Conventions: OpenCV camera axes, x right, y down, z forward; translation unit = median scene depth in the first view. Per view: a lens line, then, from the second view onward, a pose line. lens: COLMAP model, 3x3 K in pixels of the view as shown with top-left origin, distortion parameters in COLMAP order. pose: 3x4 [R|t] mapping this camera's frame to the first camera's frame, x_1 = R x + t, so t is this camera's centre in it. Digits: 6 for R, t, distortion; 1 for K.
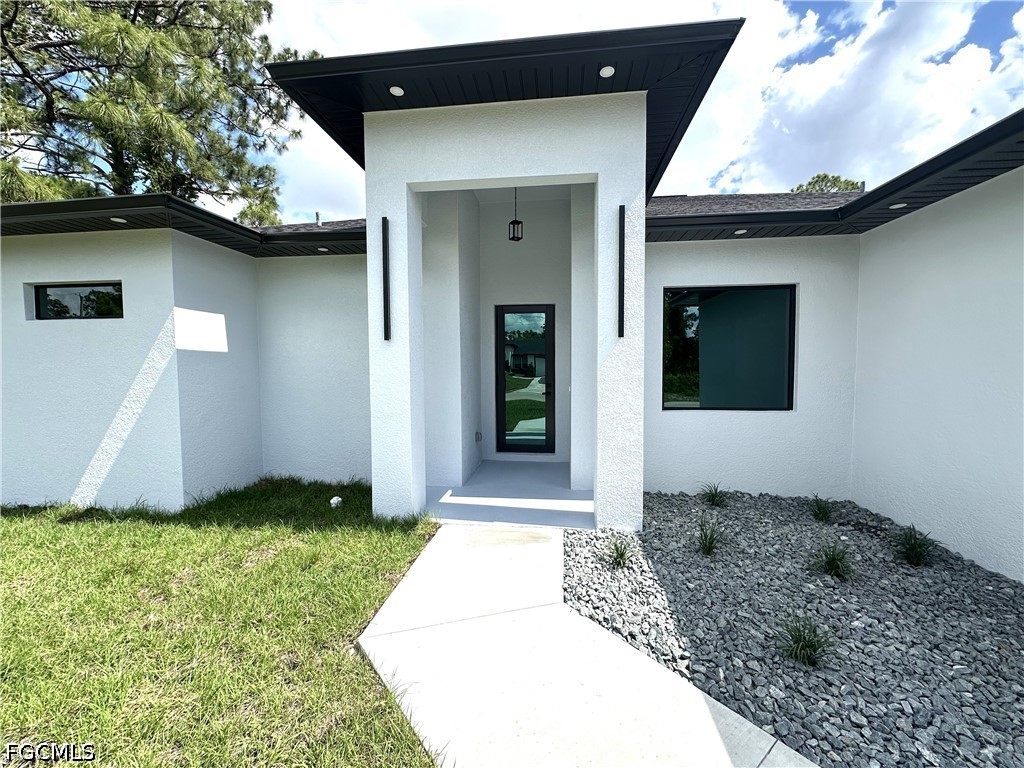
lens RADIAL K [[409.7, 0, 511.3], [0, 409.7, 380.1], [0, 0, 1]] dist [-0.004681, 0.000937]
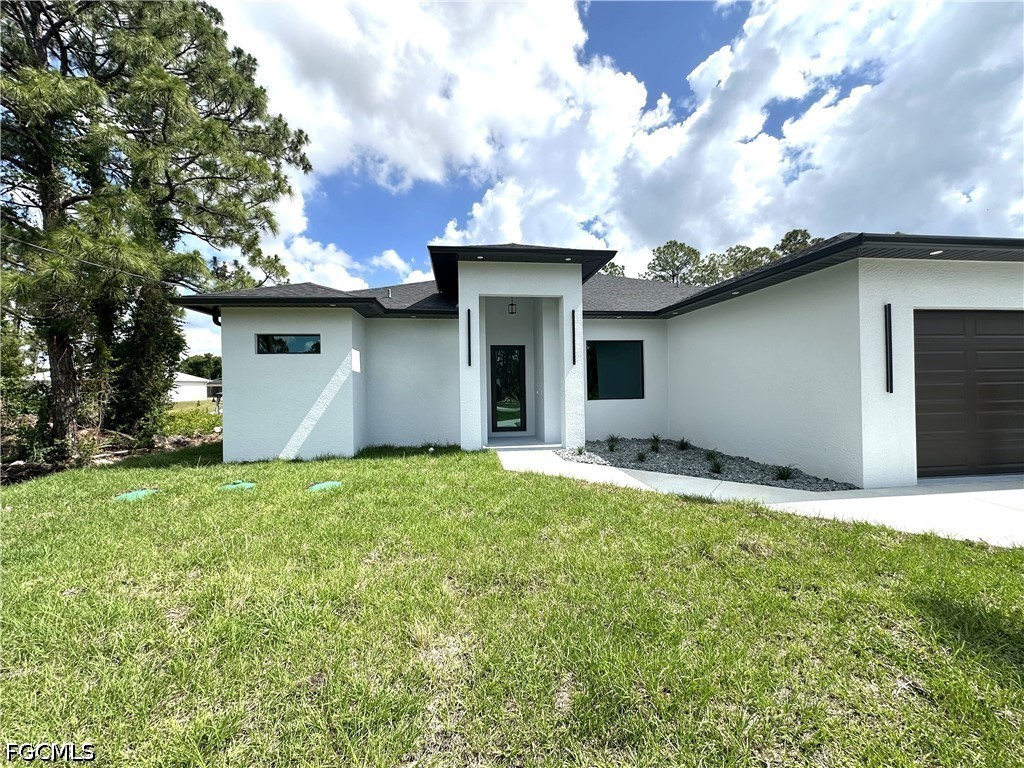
lens RADIAL K [[409.7, 0, 512.3], [0, 409.7, 384.4], [0, 0, 1]] dist [-0.004681, 0.000937]
pose [[0.969332, -0.009380, 0.245575, -0.515125], [0.022217, 0.998524, -0.049552, 0.091334], [-0.244747, 0.053488, 0.968110, -0.928892]]
